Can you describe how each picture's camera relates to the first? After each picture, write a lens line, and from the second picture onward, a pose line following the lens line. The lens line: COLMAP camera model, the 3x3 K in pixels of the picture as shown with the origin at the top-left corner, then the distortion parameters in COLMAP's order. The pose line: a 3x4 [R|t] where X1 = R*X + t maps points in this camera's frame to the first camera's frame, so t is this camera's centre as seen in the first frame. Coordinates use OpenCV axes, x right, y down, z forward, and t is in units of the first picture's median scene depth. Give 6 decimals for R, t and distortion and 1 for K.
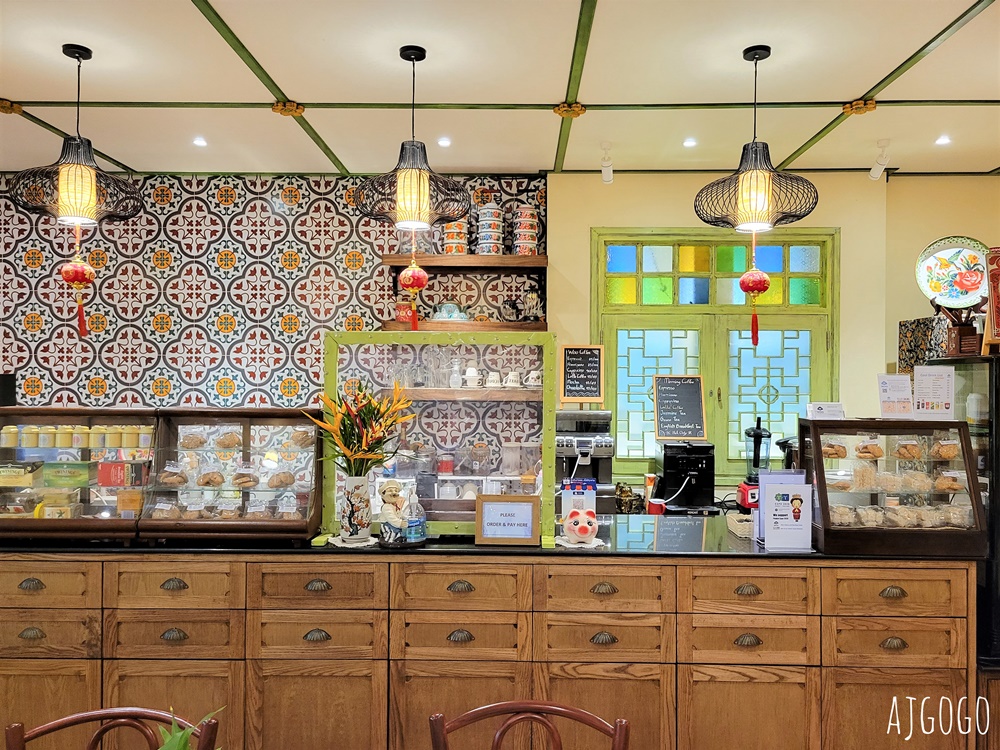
lens RADIAL K [[767.7, 0, 500.0], [0, 767.7, 375.0], [0, 0, 1]] dist [0.032734, -0.004284]
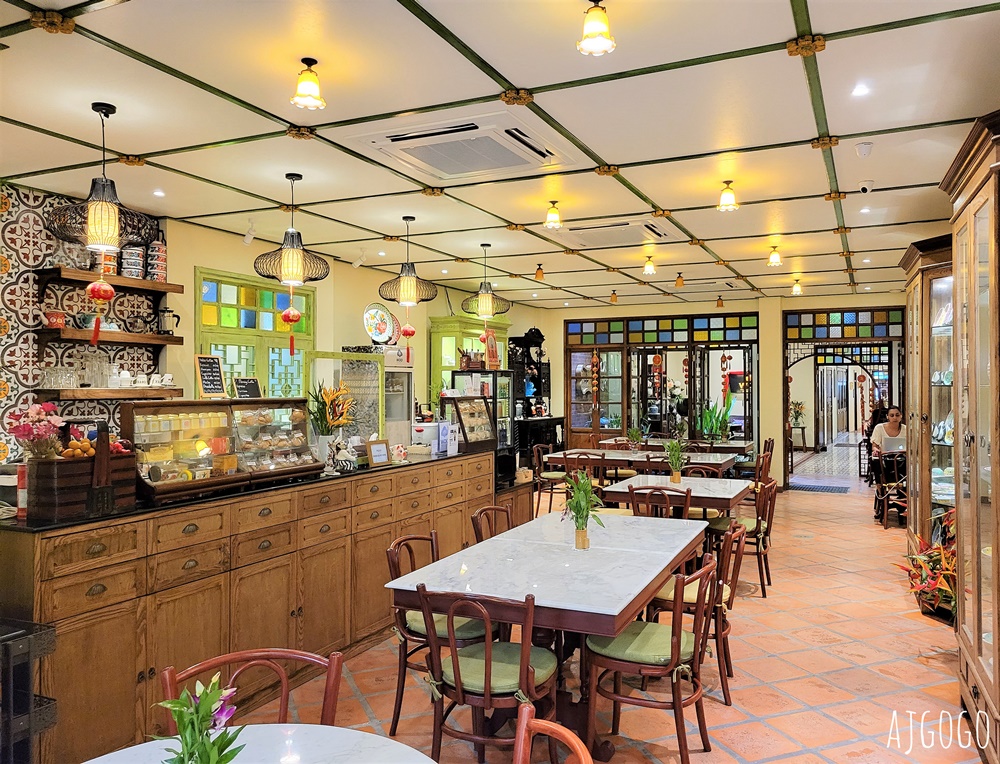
lens RADIAL K [[794.9, 0, 500.0], [0, 794.9, 382.0], [0, 0, 1]] dist [-0.011907, -0.002035]
pose [[0.401036, -0.002824, 0.916058, -1.103693], [0.000644, 0.999996, 0.002801, 0.005710], [-0.916062, -0.000533, 0.401036, -0.038273]]
